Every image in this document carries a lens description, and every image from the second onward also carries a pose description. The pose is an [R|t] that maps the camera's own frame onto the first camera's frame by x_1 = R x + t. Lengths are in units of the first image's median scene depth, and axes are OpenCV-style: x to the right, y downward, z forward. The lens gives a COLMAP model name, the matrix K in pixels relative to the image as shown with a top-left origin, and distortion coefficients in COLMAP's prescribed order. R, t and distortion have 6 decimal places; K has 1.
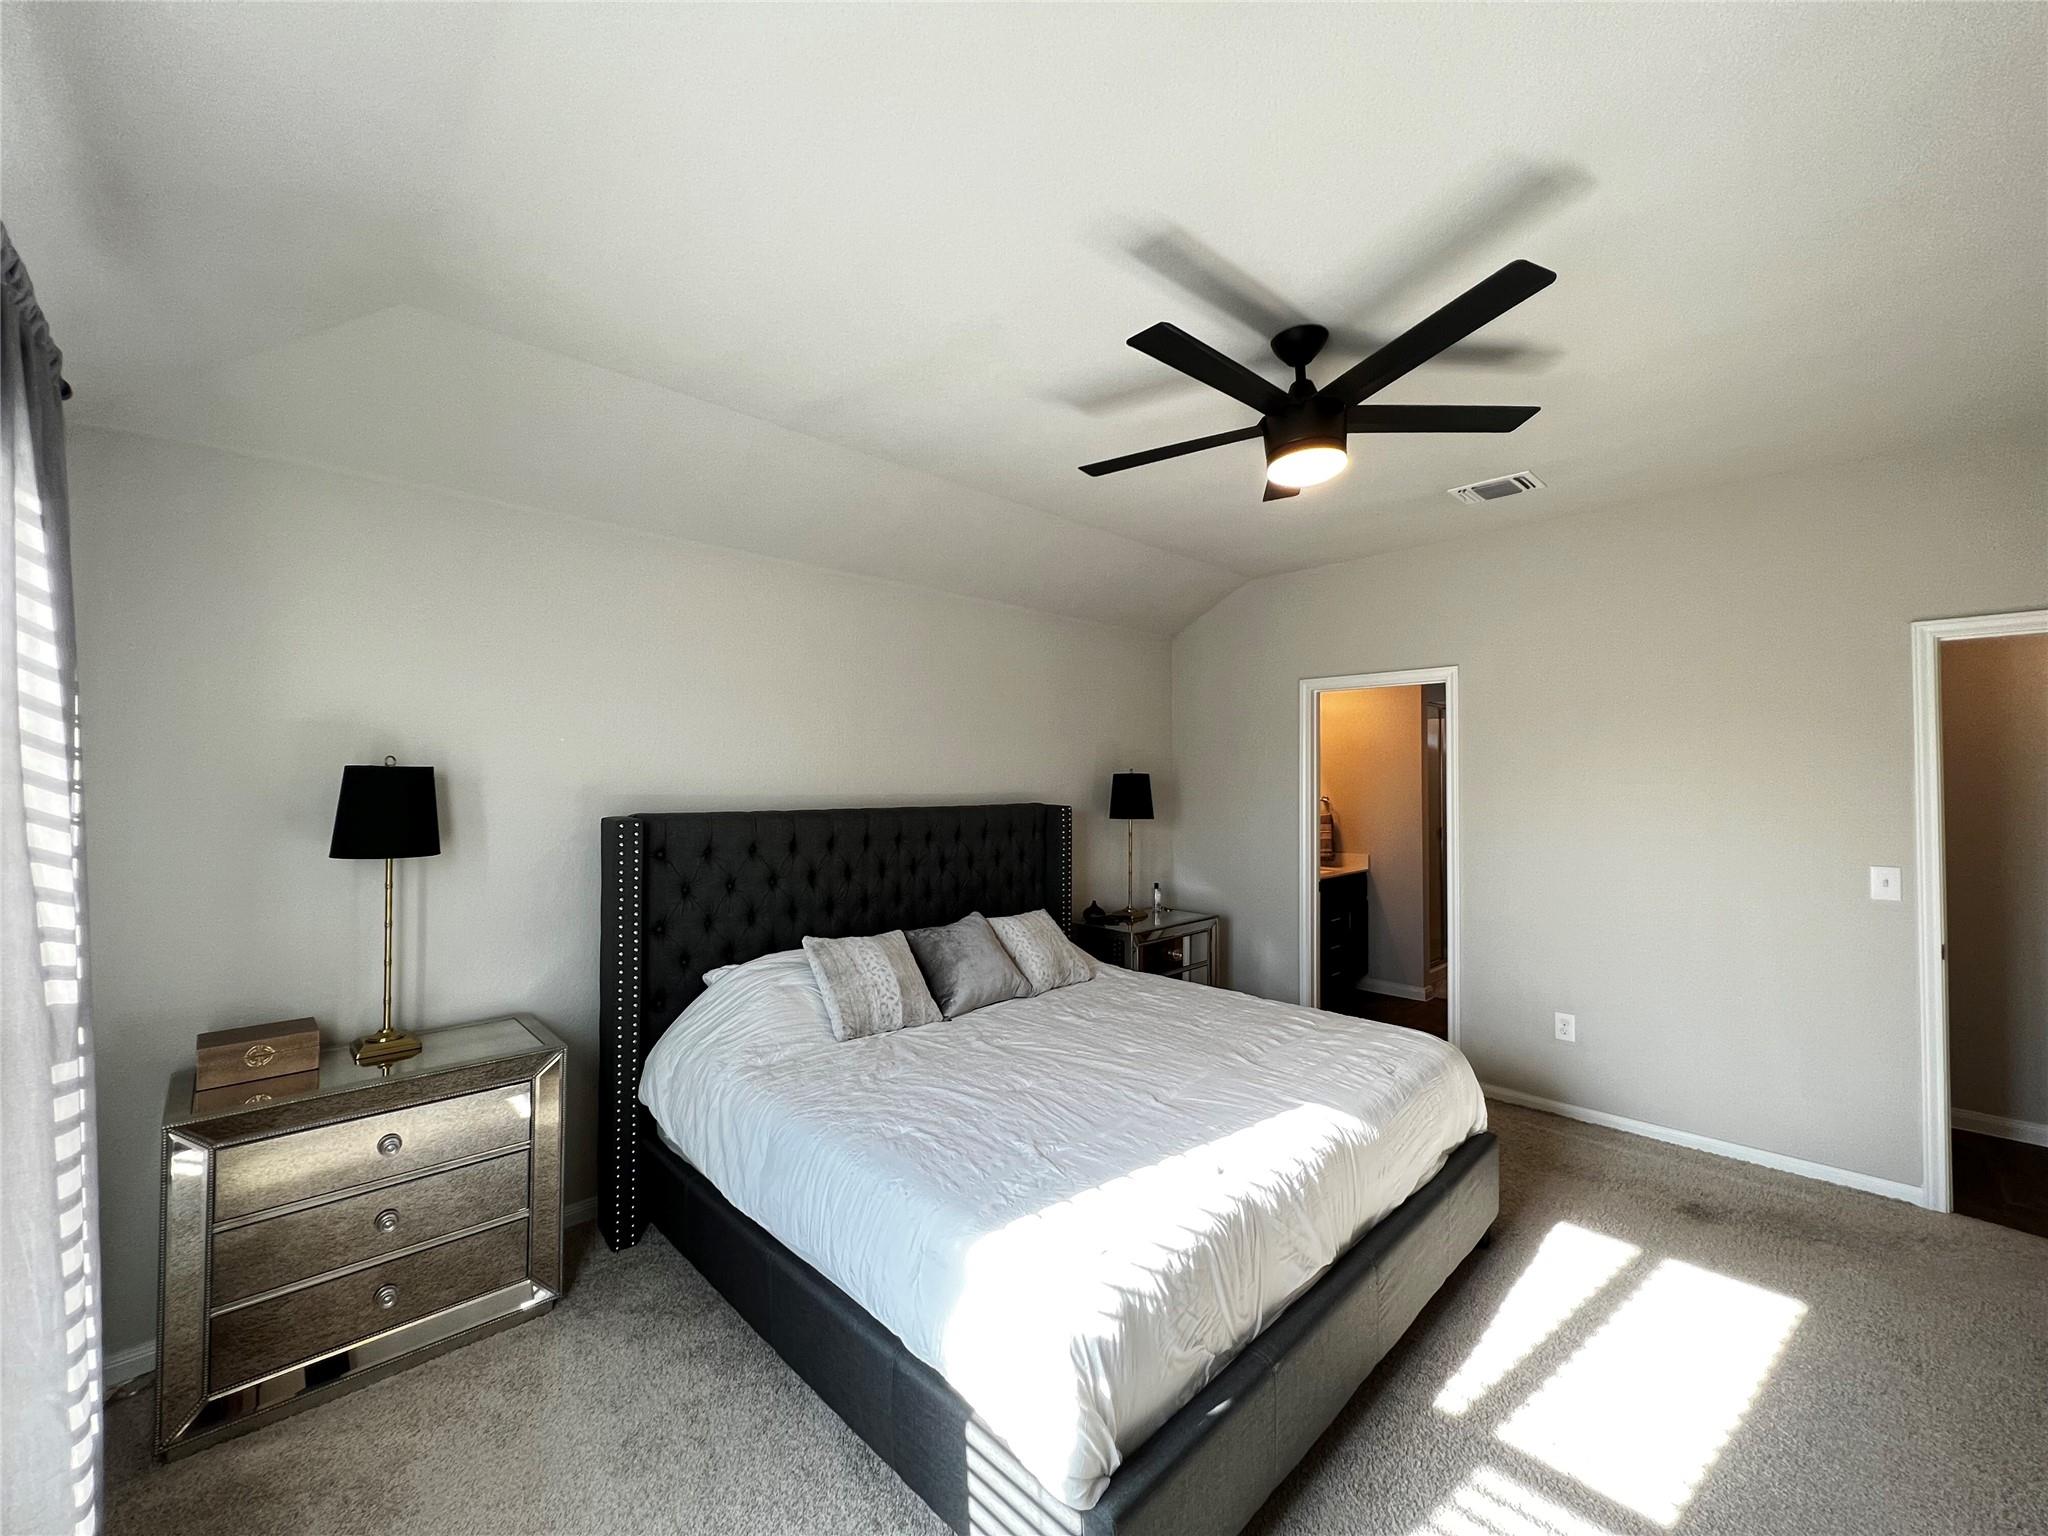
lens RADIAL K [[817.0, 0, 1015.4], [0, 817.0, 757.8], [0, 0, 1]] dist [-0.000174, -0.000030]
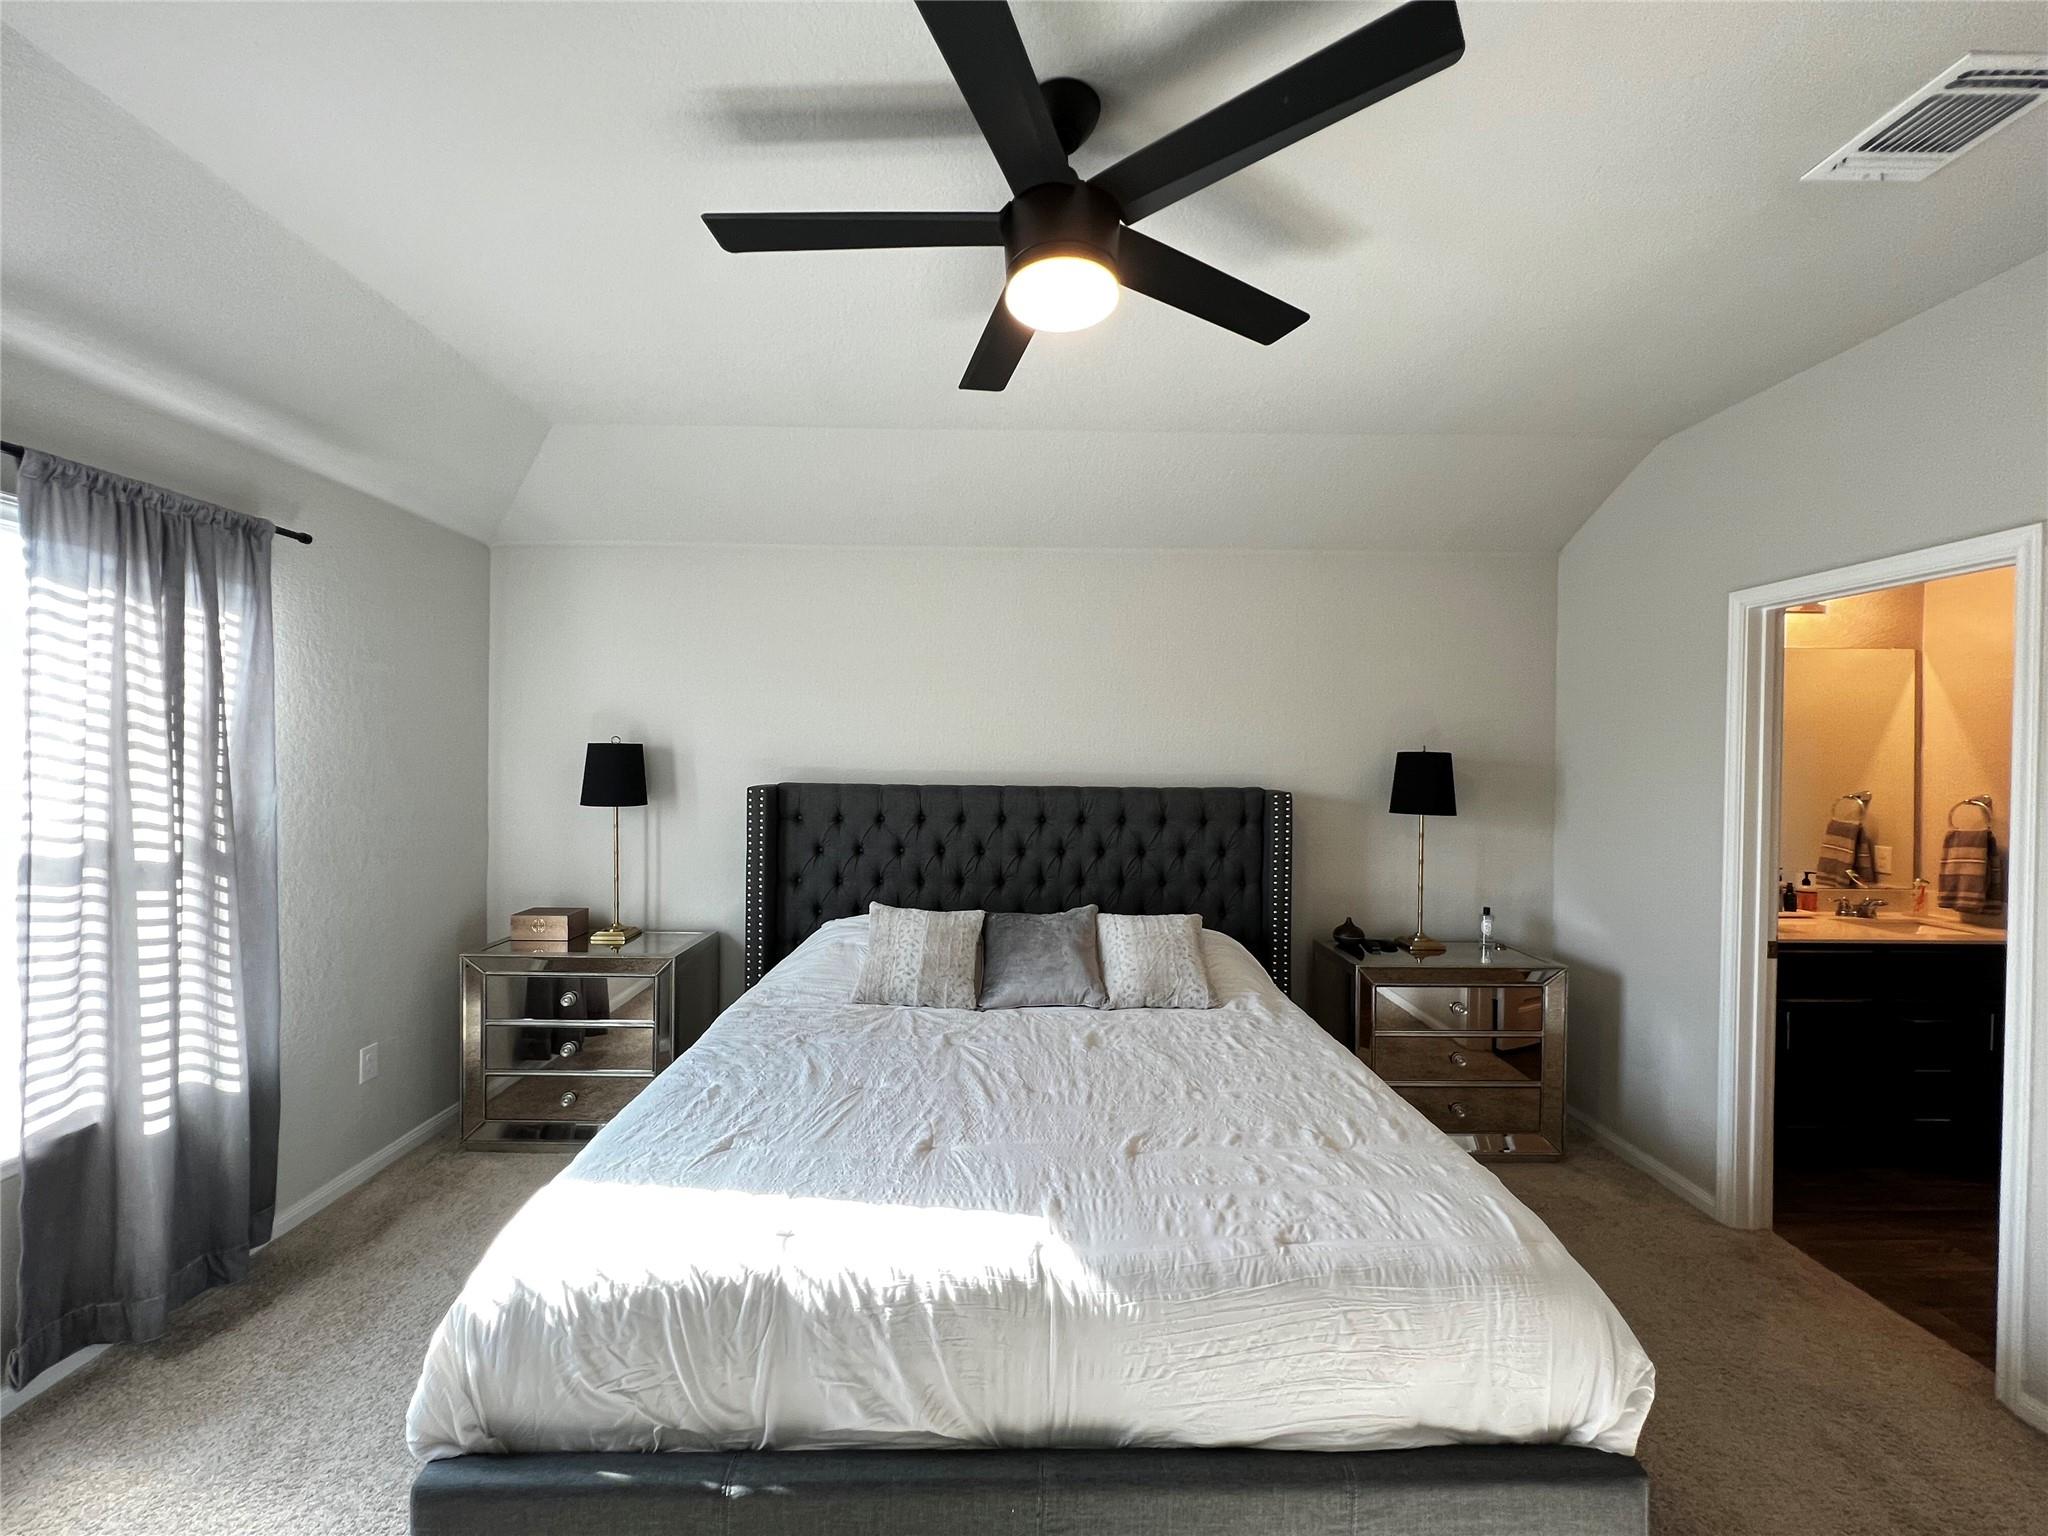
lens RADIAL K [[803.2, 0, 1024.0], [0, 803.2, 768.0], [0, 0, 1]] dist [-0.008400, -0.000358]
pose [[0.732427, 0.013713, -0.680707, 0.630769], [0.007802, 0.999562, 0.028531, 0.016342], [0.680801, -0.026208, 0.732000, 0.392141]]
